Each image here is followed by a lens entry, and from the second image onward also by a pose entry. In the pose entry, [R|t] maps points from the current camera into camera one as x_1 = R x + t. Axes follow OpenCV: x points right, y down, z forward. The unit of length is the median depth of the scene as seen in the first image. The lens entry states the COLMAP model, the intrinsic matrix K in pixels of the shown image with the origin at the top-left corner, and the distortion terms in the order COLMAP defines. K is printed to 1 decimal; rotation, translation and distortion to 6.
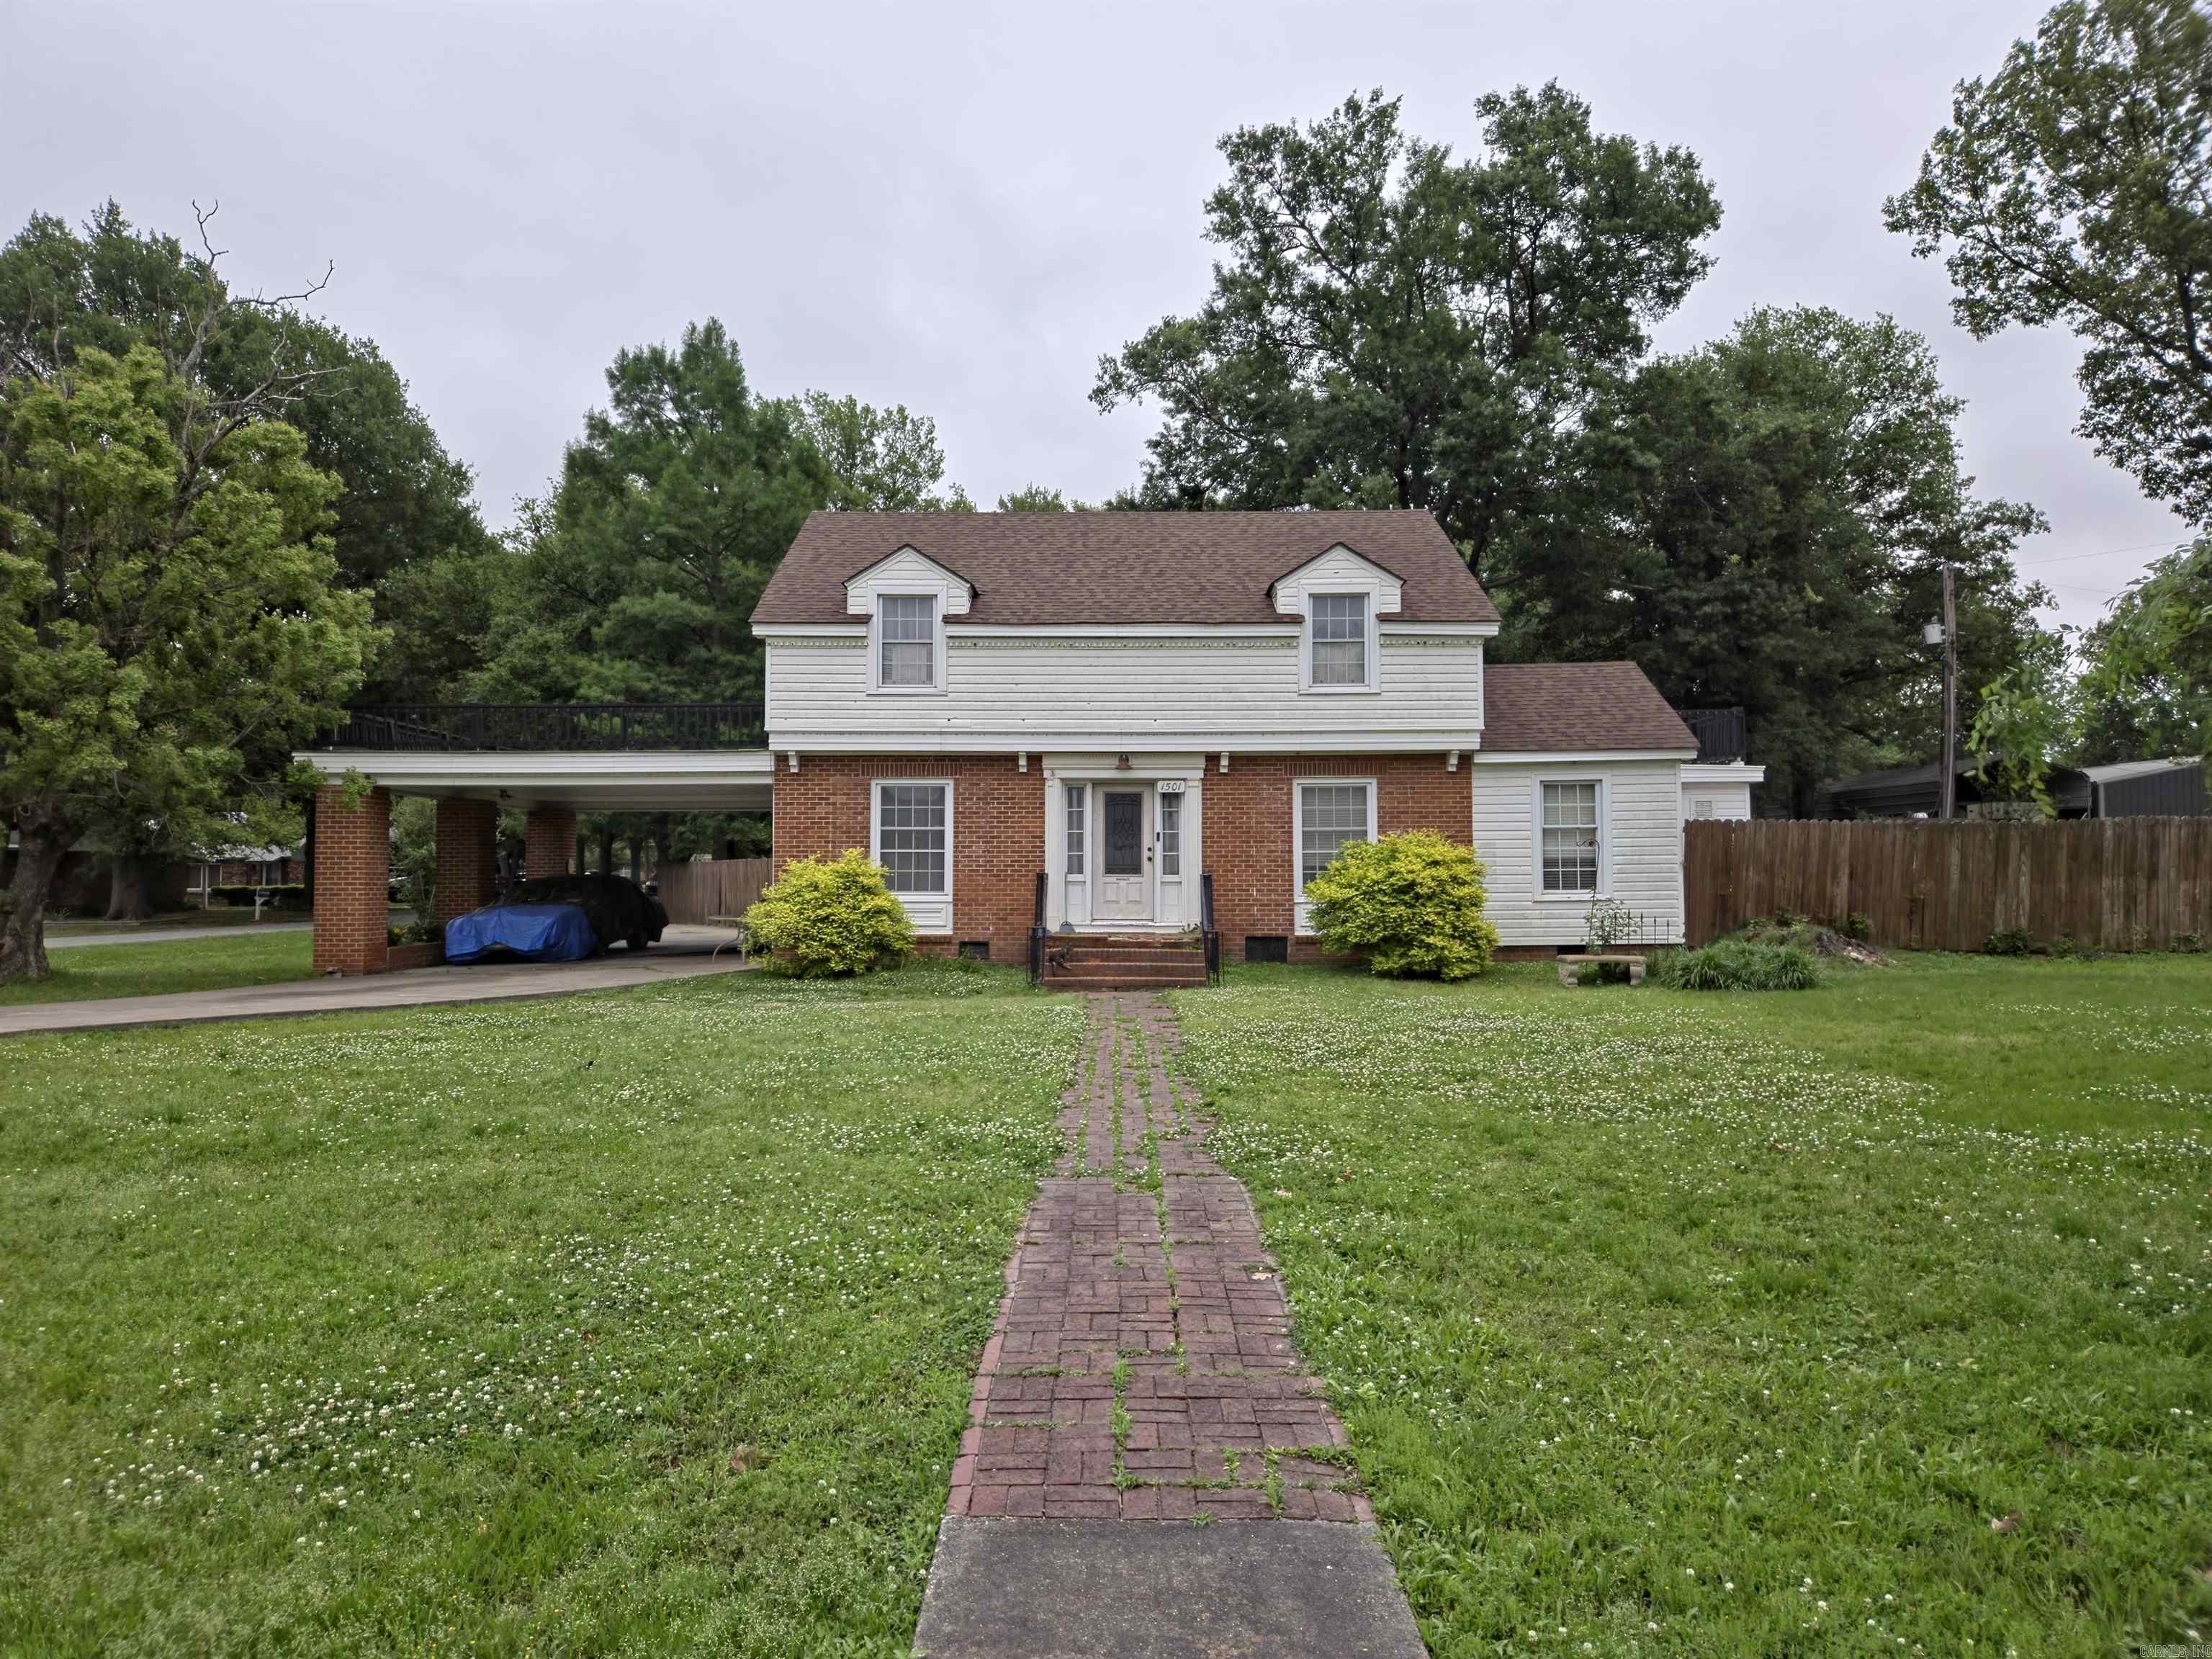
lens RADIAL K [[1481.4, 0, 1102.5], [0, 1481.4, 843.2], [0, 0, 1]] dist [0.076470, -0.076334]
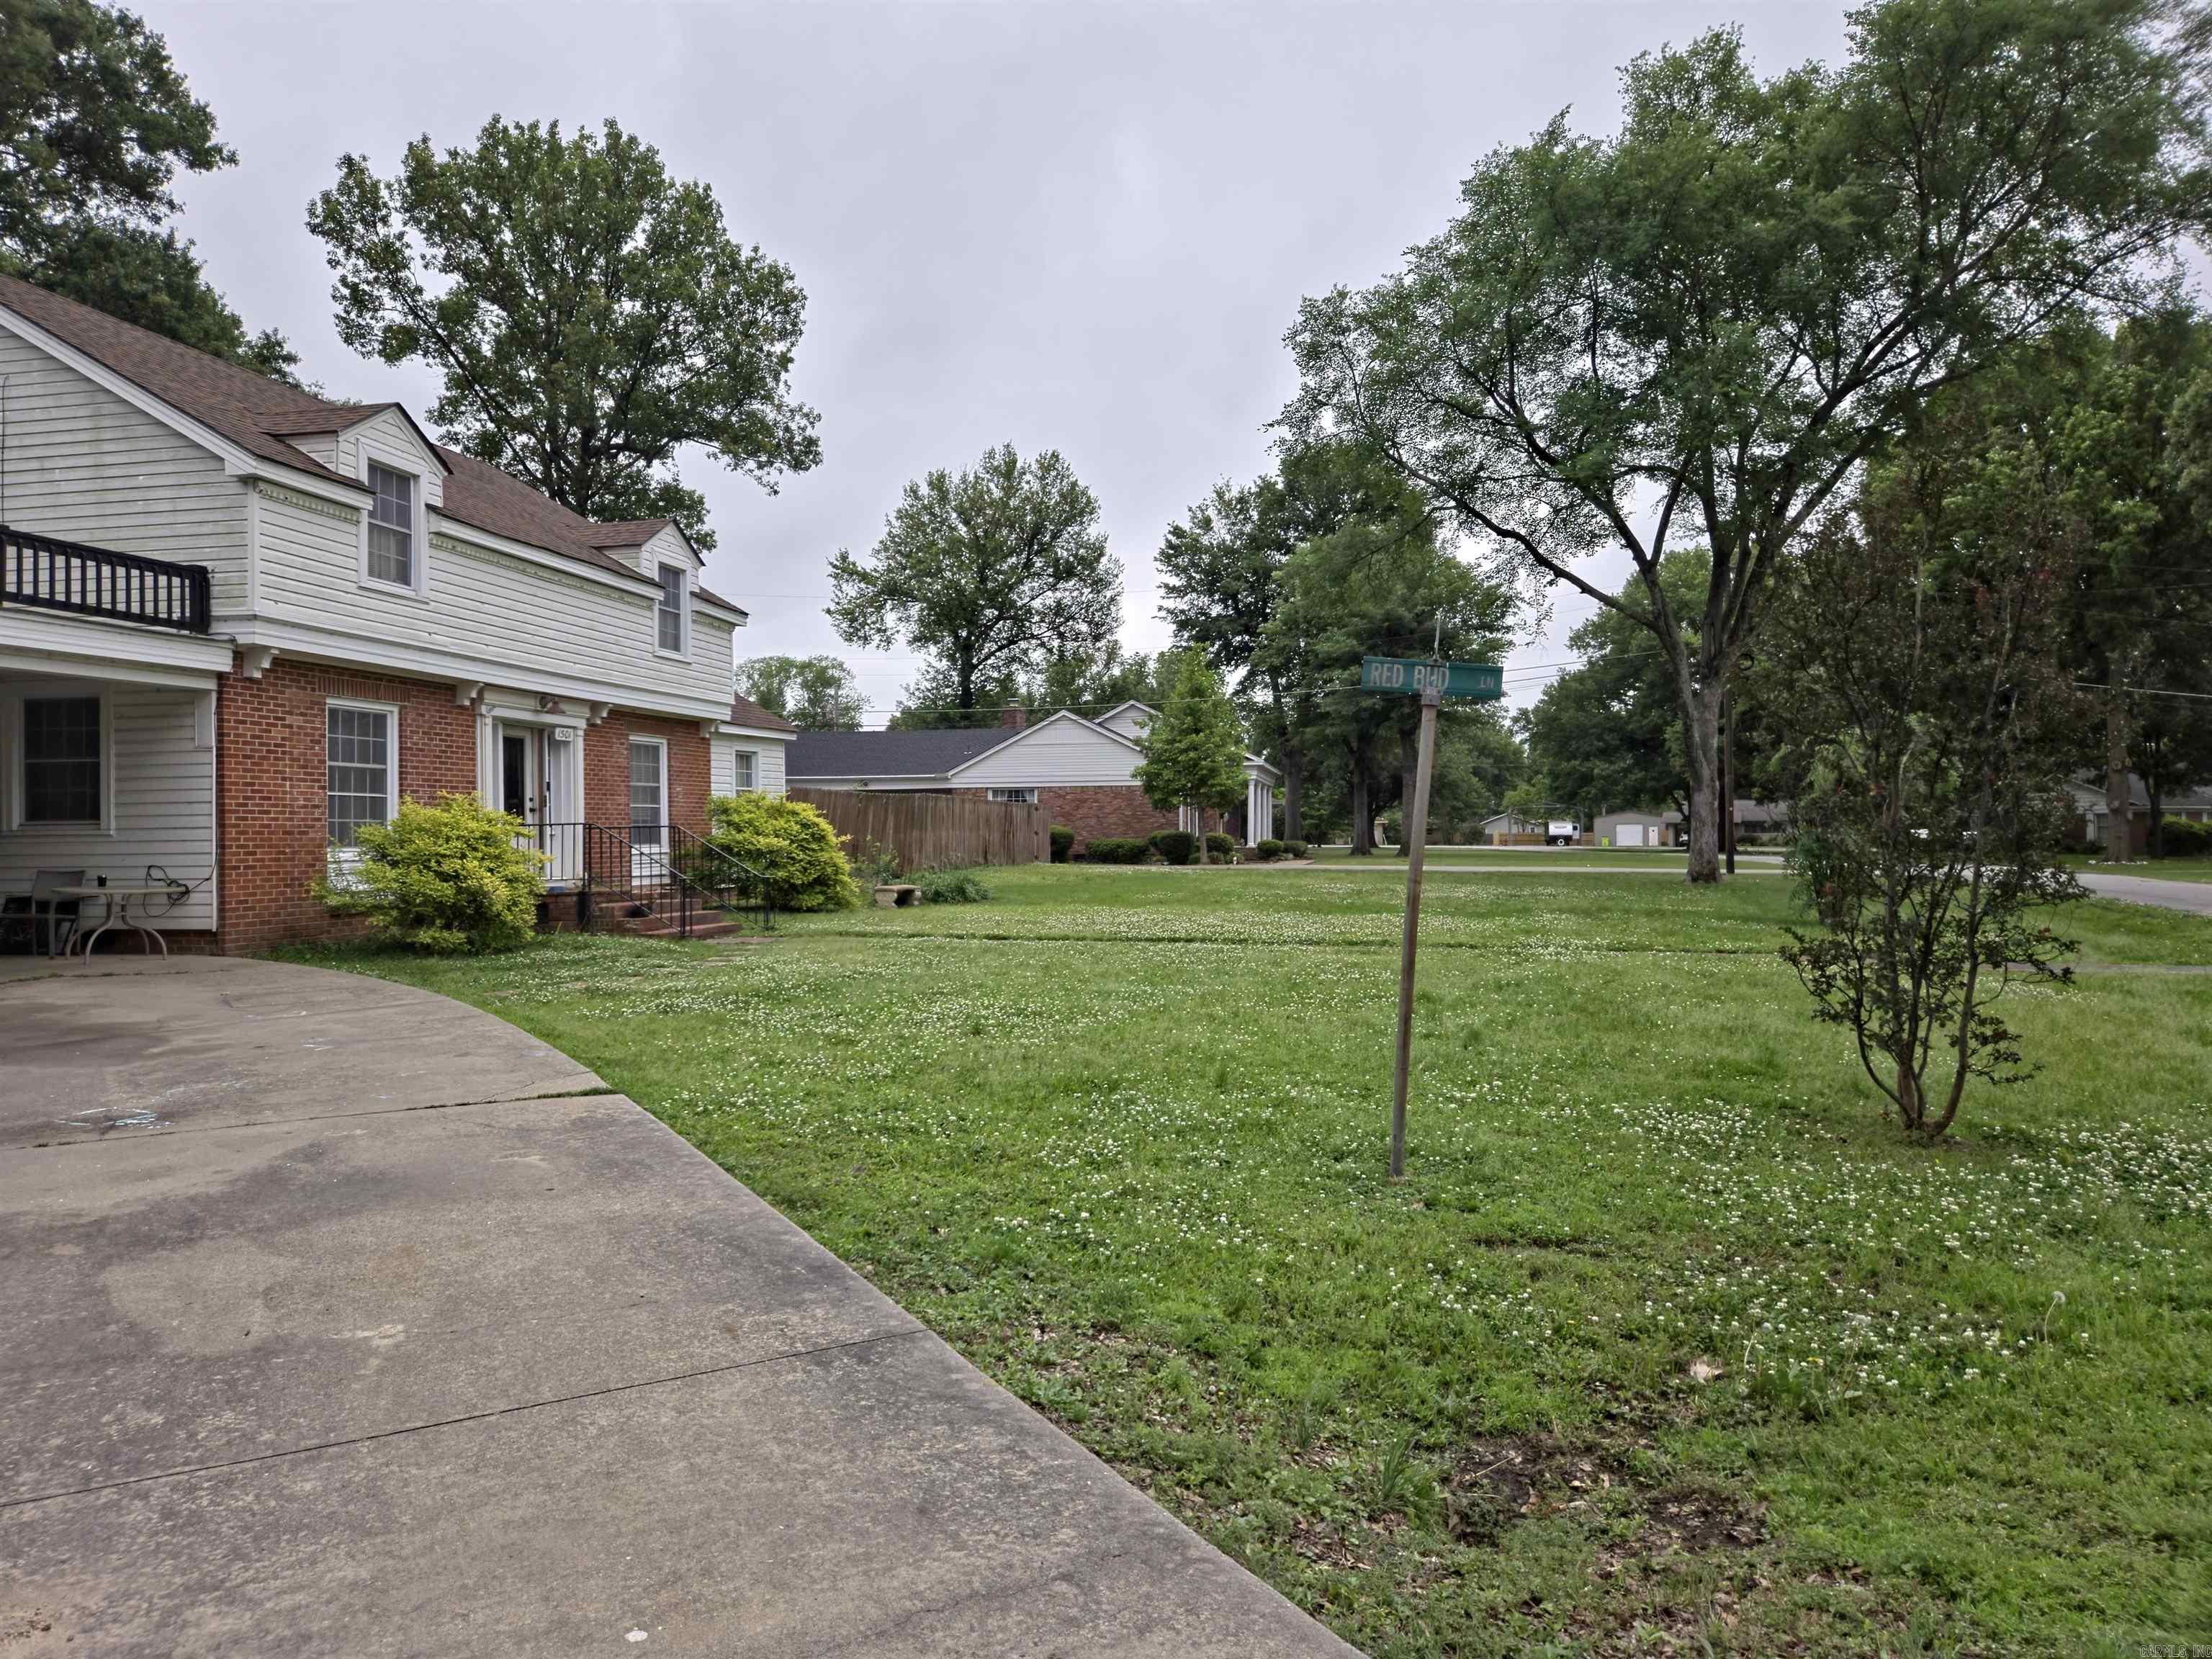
lens RADIAL K [[1479.9, 0, 1096.5], [0, 1479.9, 830.4], [0, 0, 1]] dist [0.067088, -0.063870]
pose [[0.248163, 0.004977, 0.968706, -0.793305], [-0.012754, 0.999917, -0.001870, 0.020695], [-0.968634, -0.011890, 0.248205, 0.435610]]
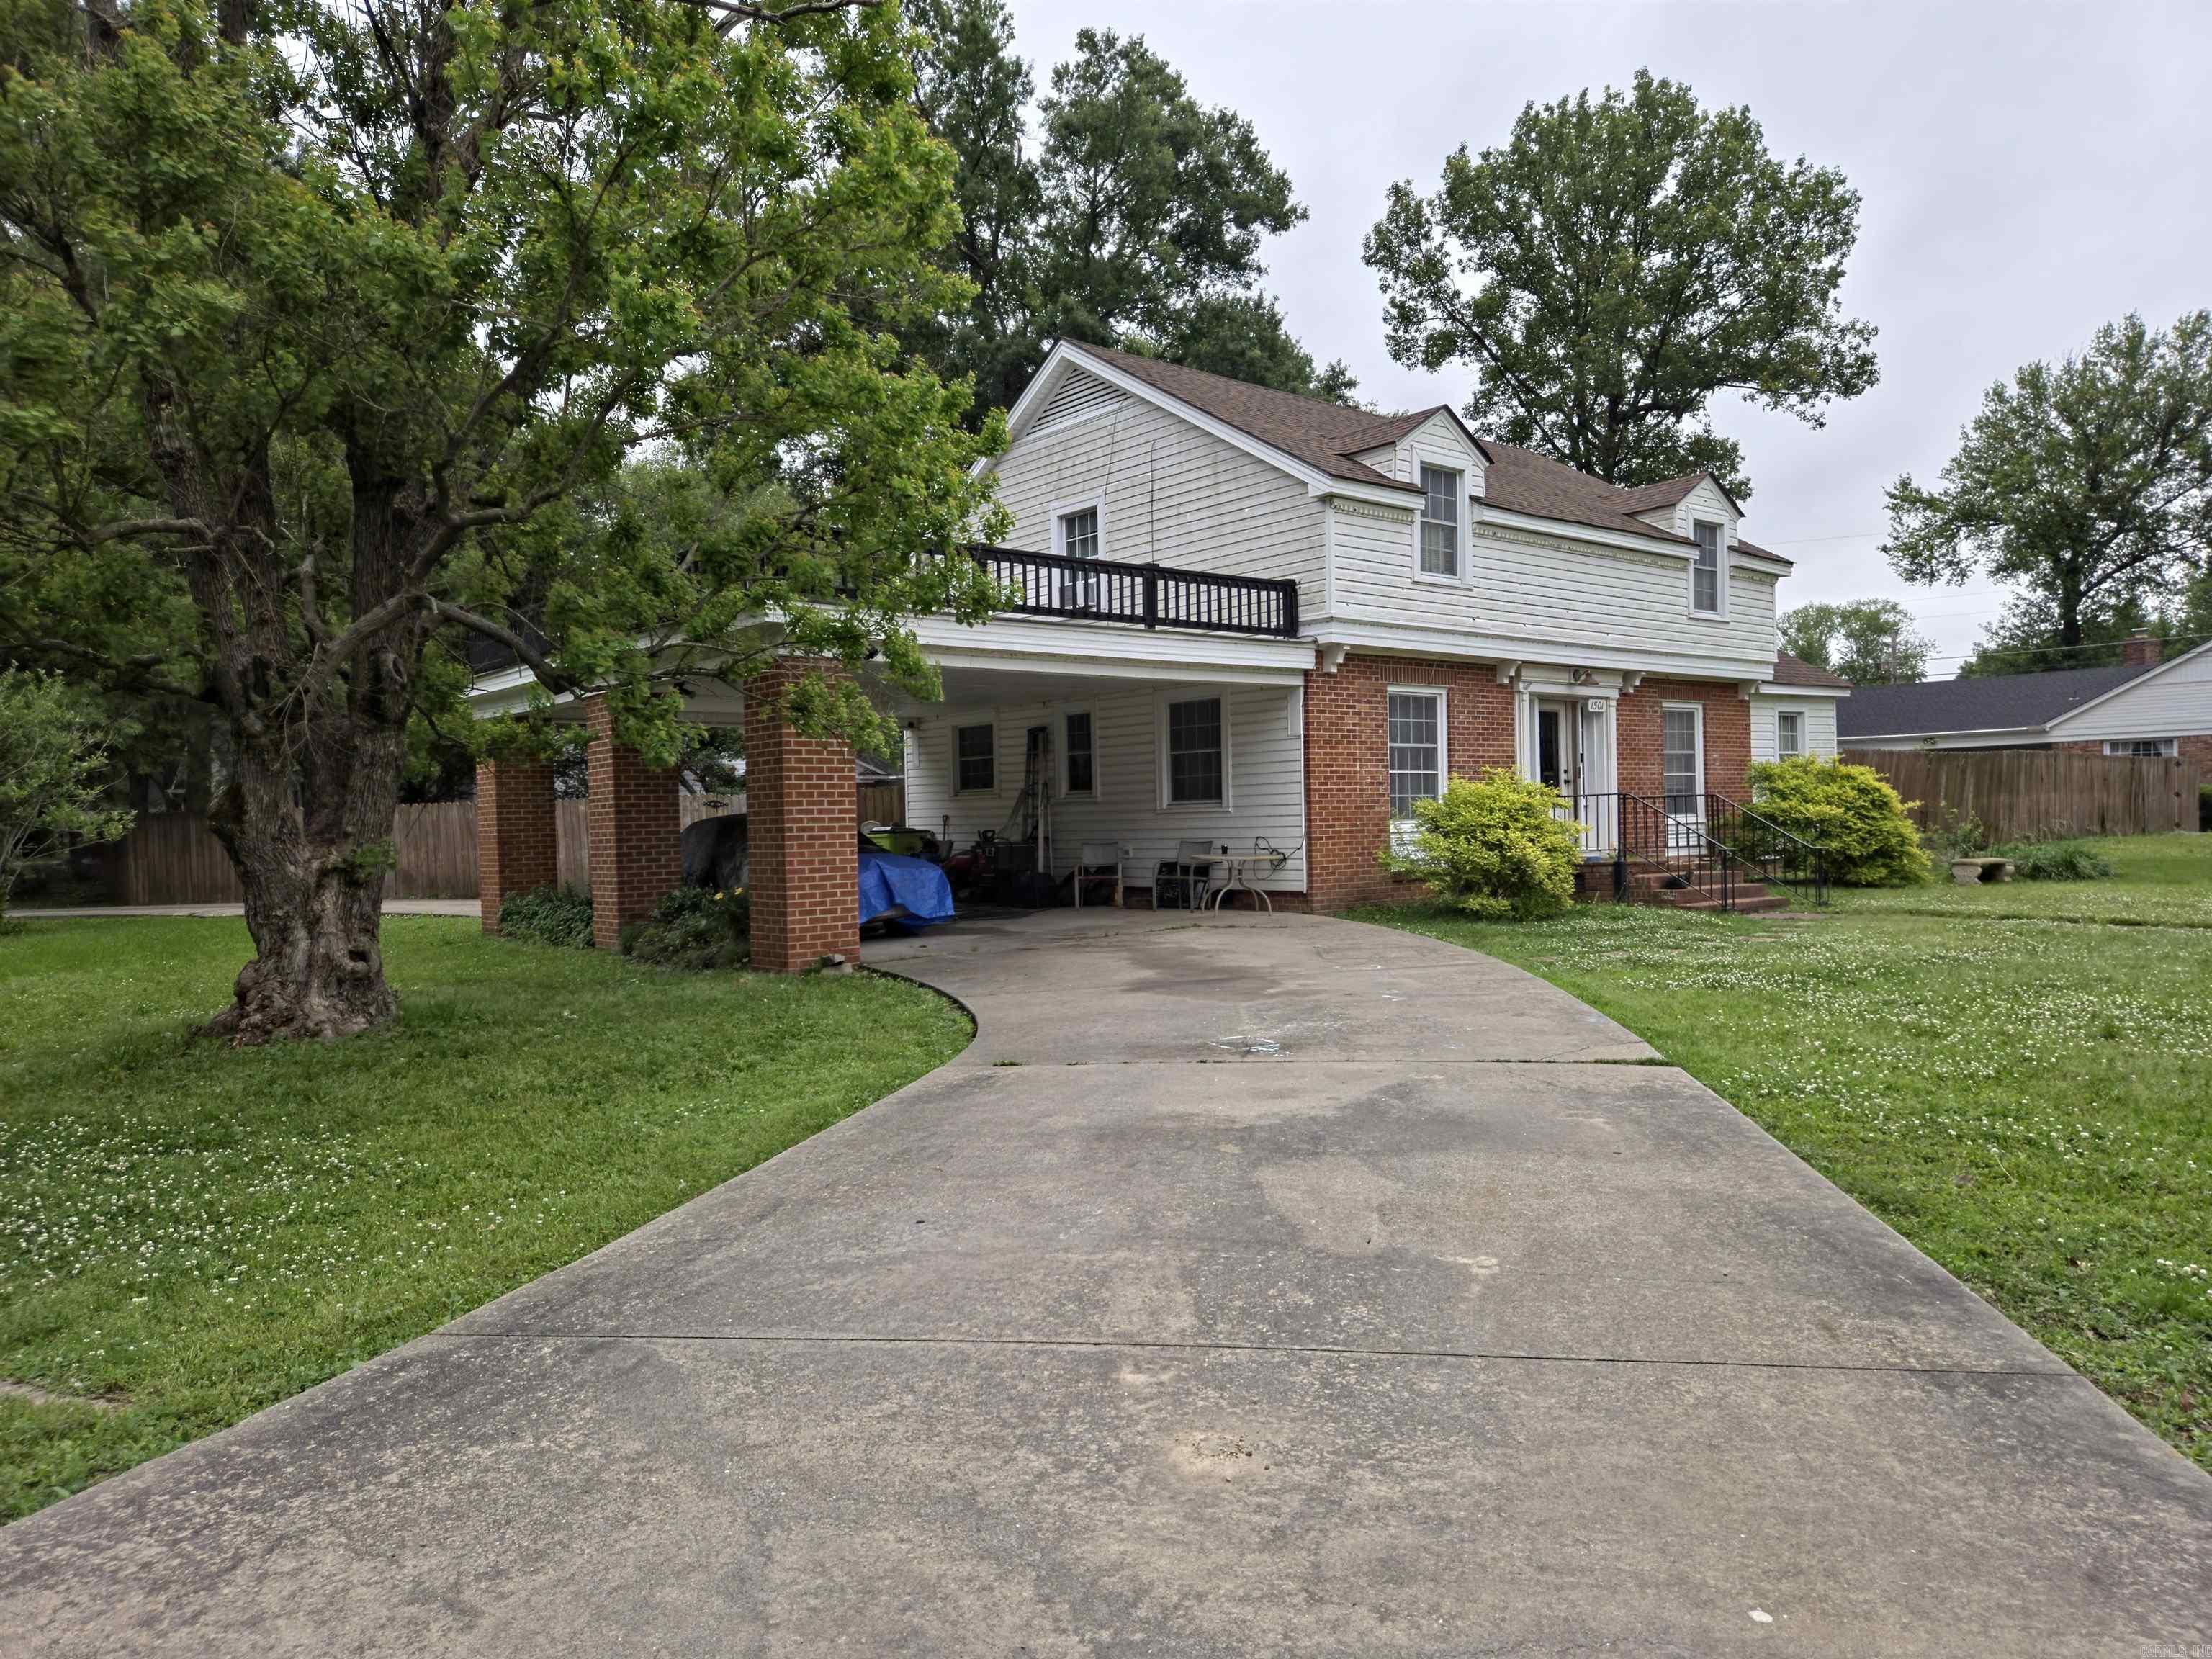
lens RADIAL K [[1481.4, 0, 1102.5], [0, 1481.4, 843.2], [0, 0, 1]] dist [0.076470, -0.076334]
pose [[0.787590, -0.022290, 0.615797, -0.798465], [0.006143, 0.999580, 0.028325, 0.021099], [-0.616169, -0.018526, 0.787396, 0.440670]]
